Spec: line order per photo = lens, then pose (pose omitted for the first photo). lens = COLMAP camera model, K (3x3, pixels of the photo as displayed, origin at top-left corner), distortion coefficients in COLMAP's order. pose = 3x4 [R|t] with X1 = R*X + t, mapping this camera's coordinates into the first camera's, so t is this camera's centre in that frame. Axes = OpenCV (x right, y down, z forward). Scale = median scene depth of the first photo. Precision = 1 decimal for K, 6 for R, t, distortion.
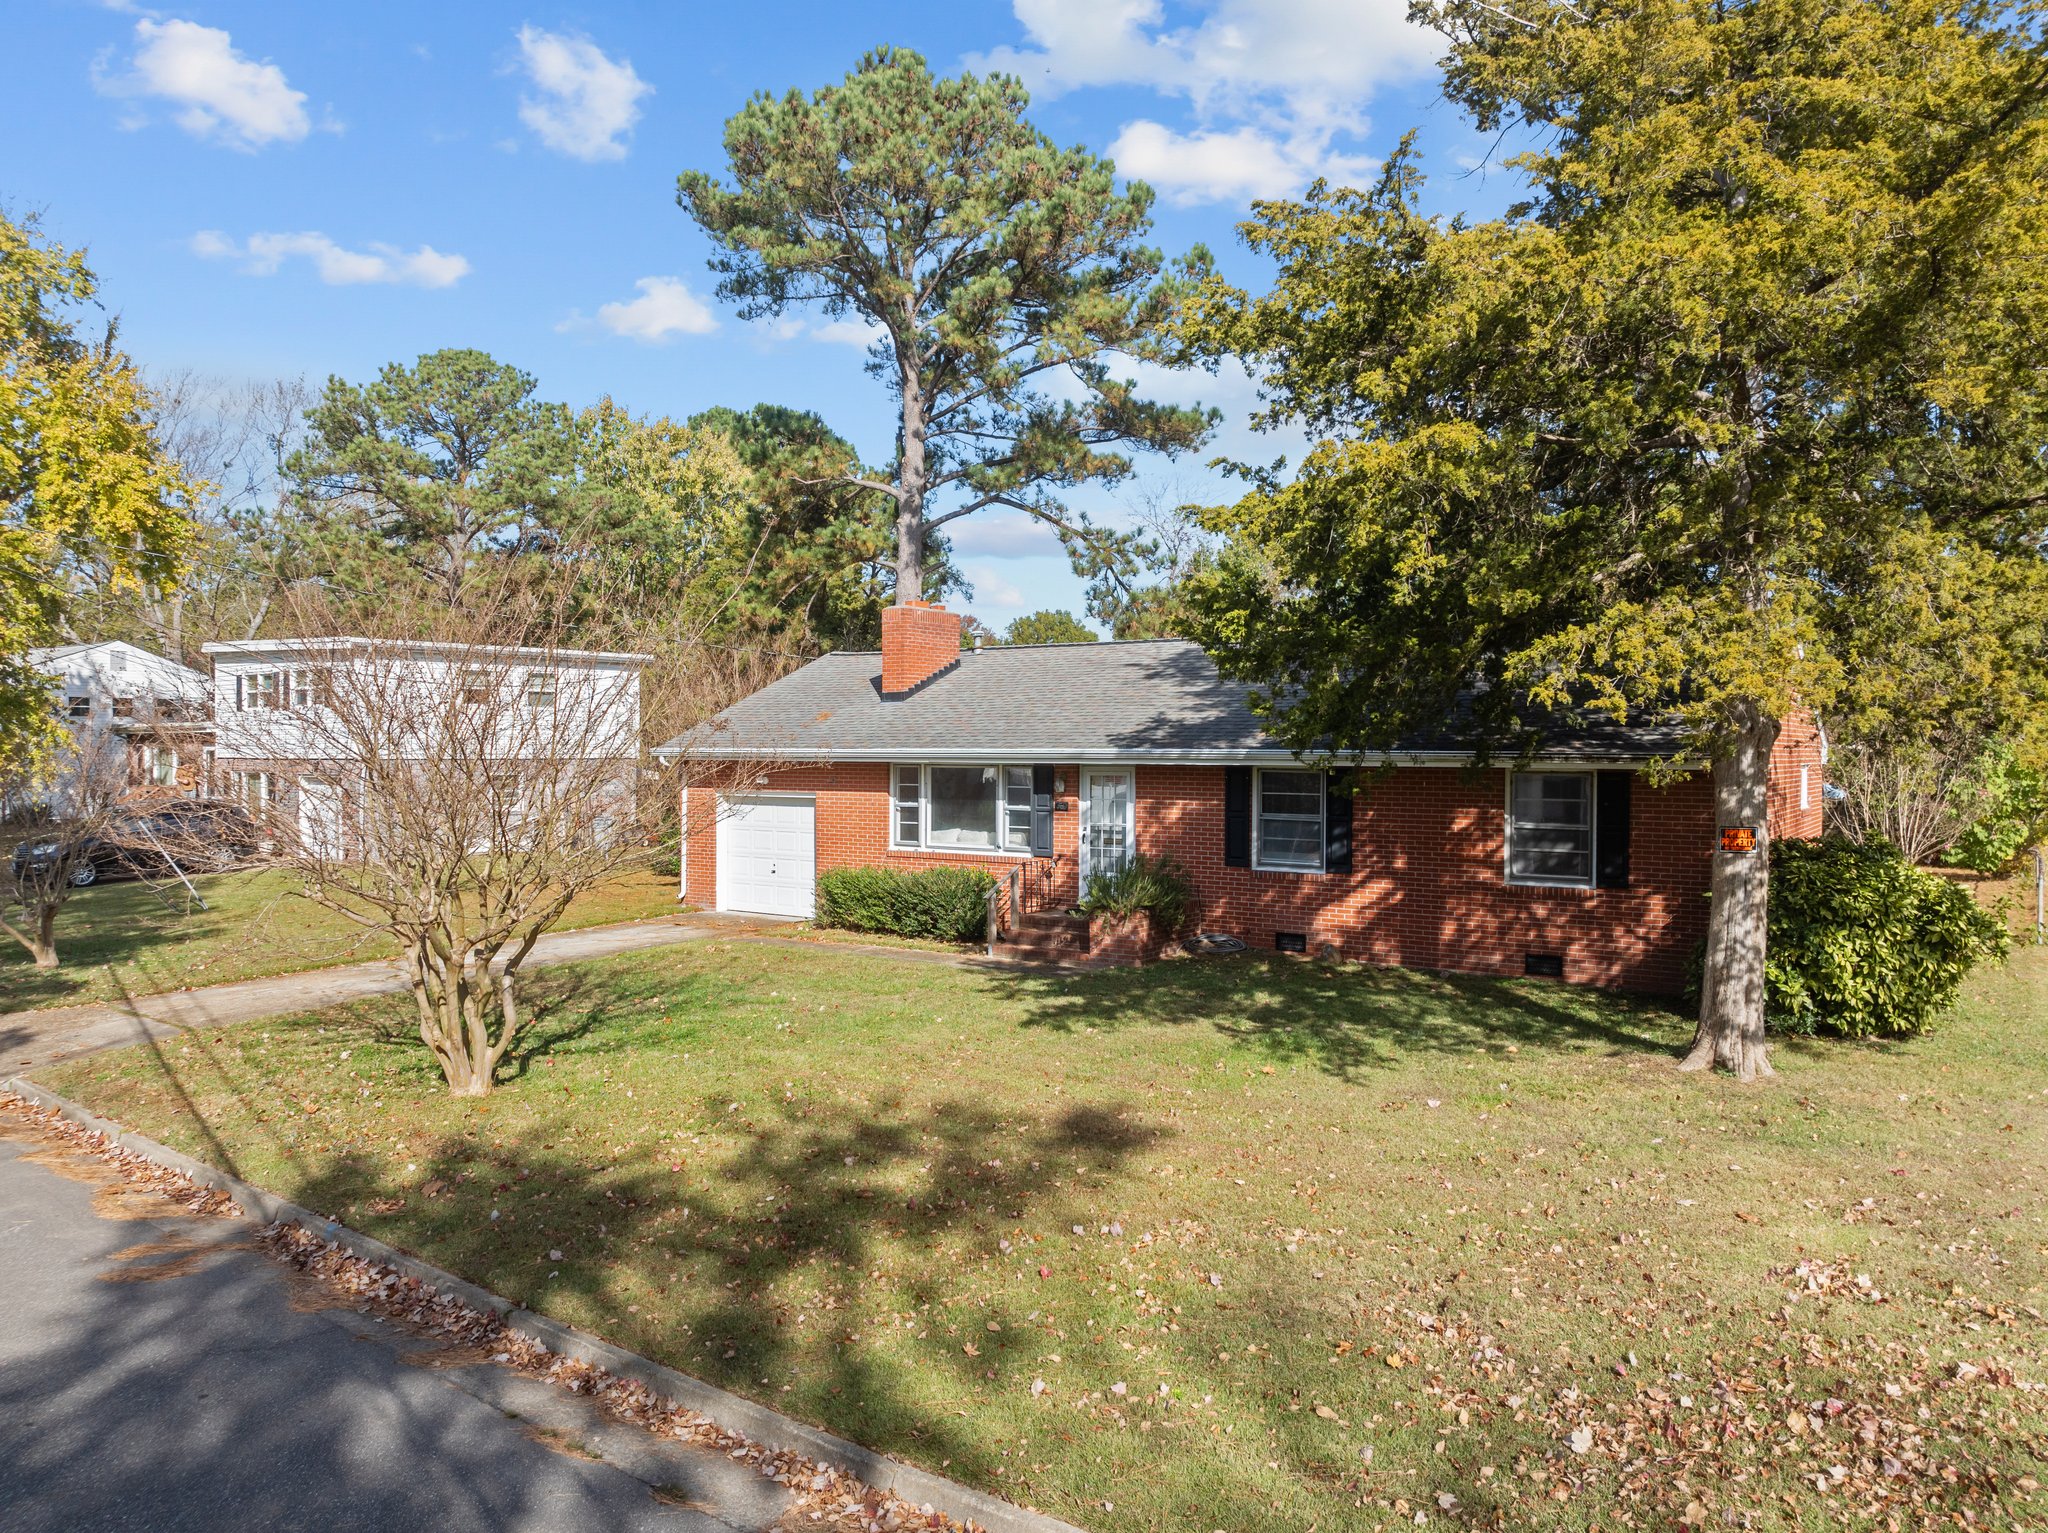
lens RADIAL K [[1433.1, 0, 1029.6], [0, 1433.1, 762.0], [0, 0, 1]] dist [0.001849, 0.001017]
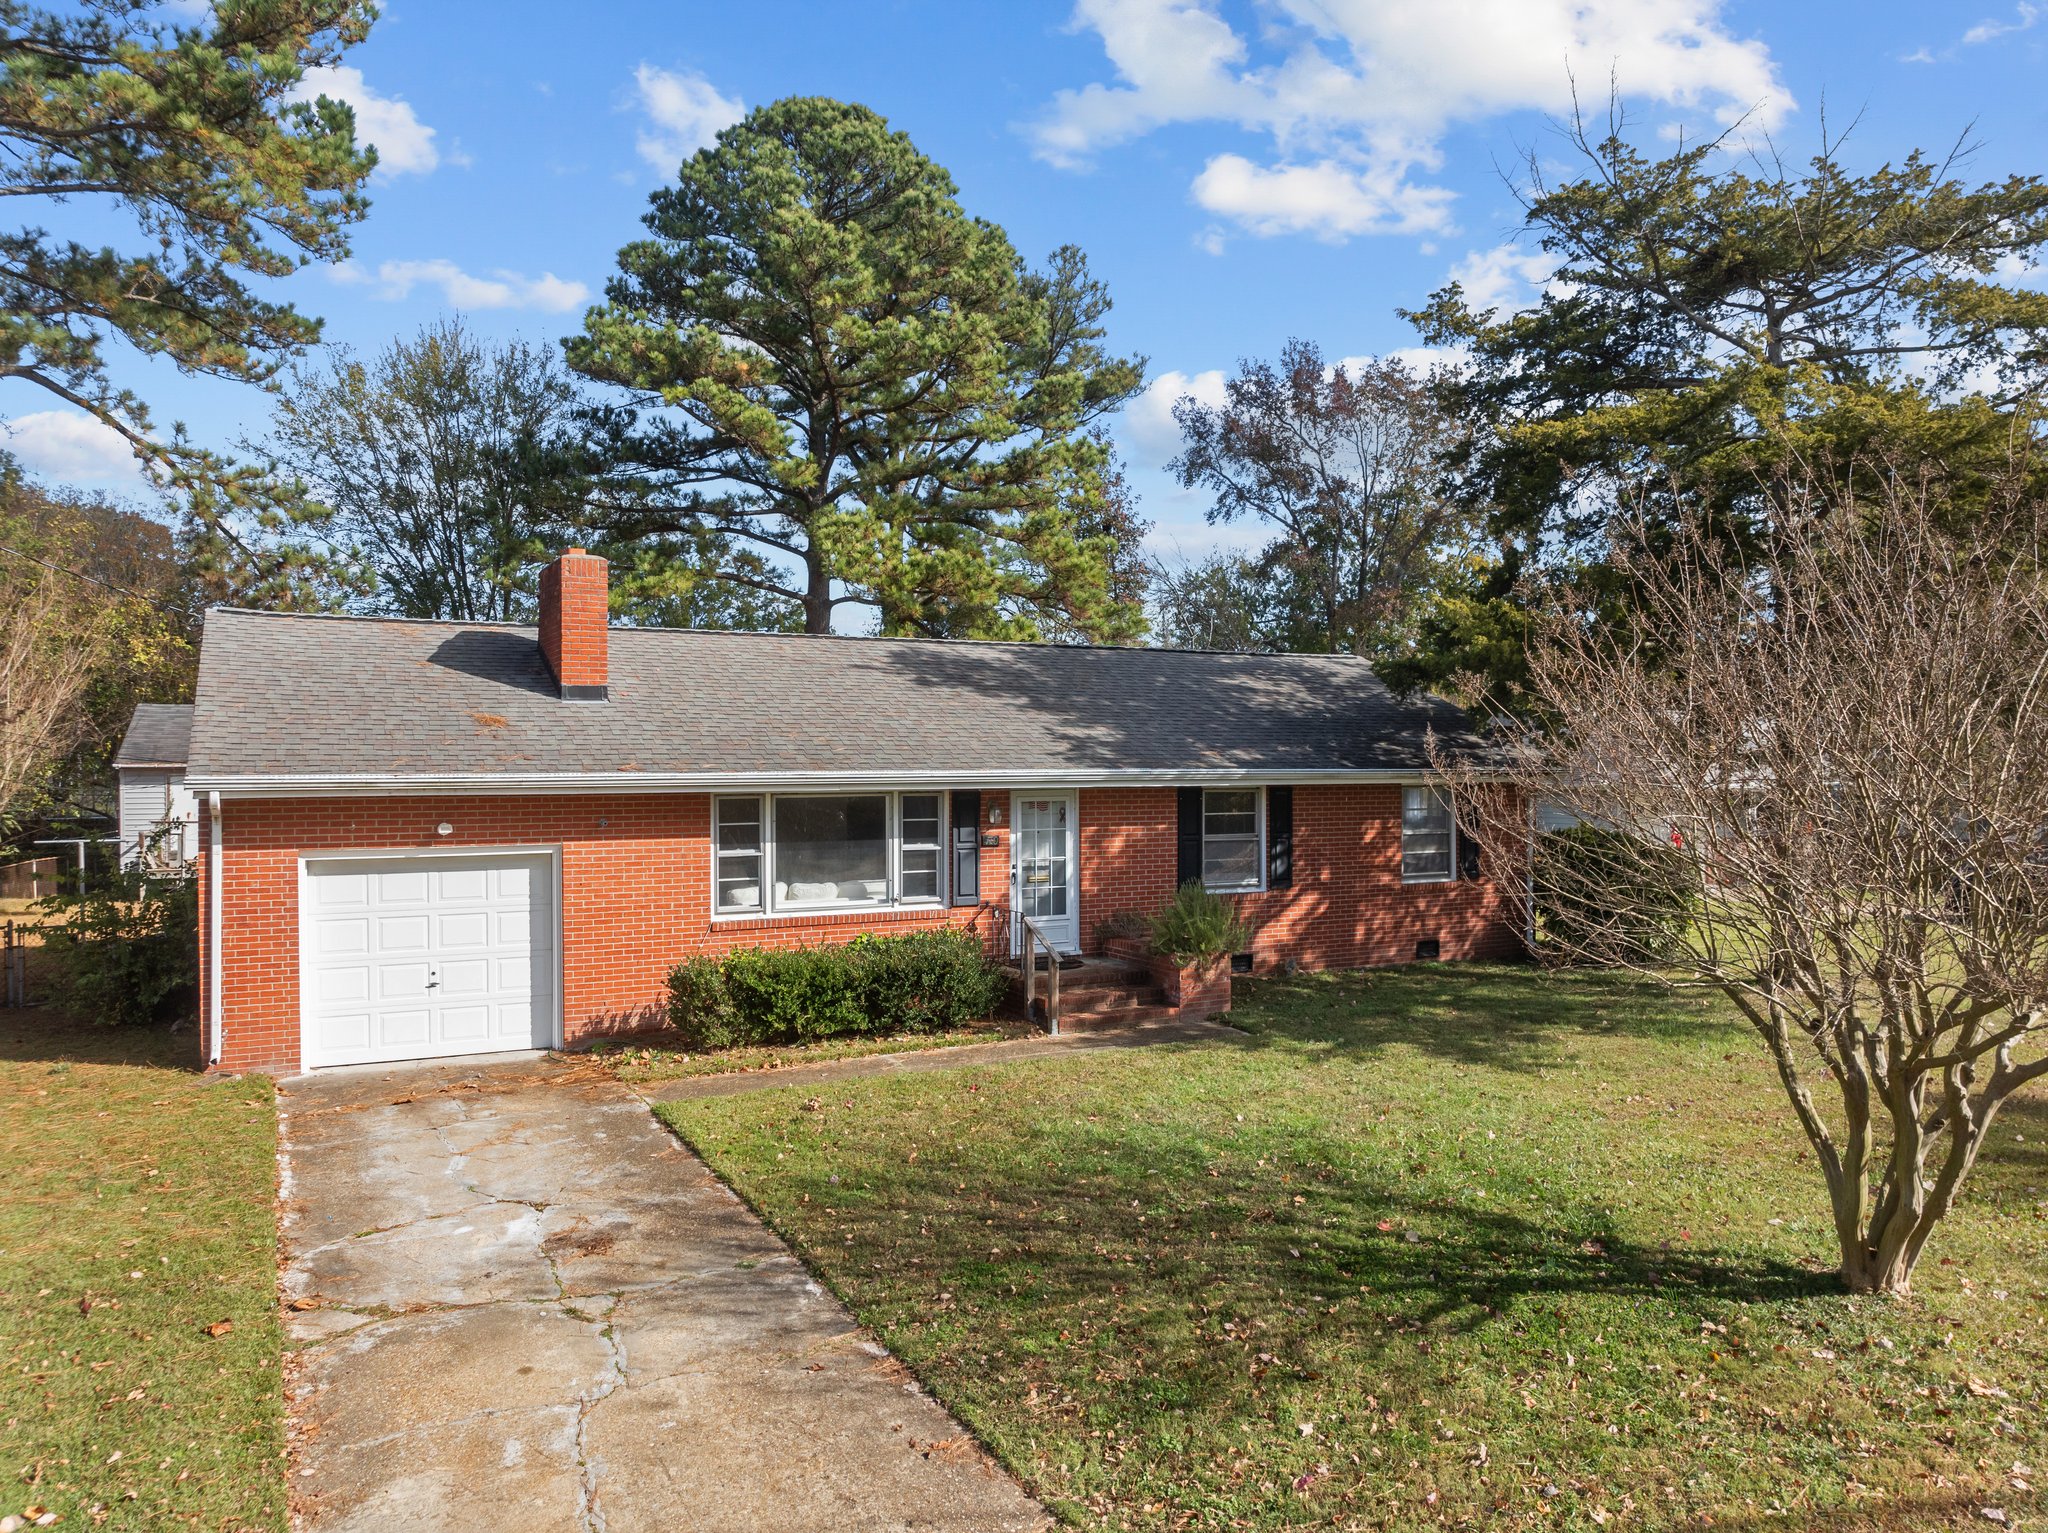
lens RADIAL K [[1433.1, 0, 1027.8], [0, 1433.1, 767.4], [0, 0, 1]] dist [0.001849, 0.001017]
pose [[0.460338, -0.002832, 0.887739, -0.729012], [0.012906, 0.999911, -0.003503, -0.008321], [-0.887650, 0.013070, 0.460333, 0.647665]]
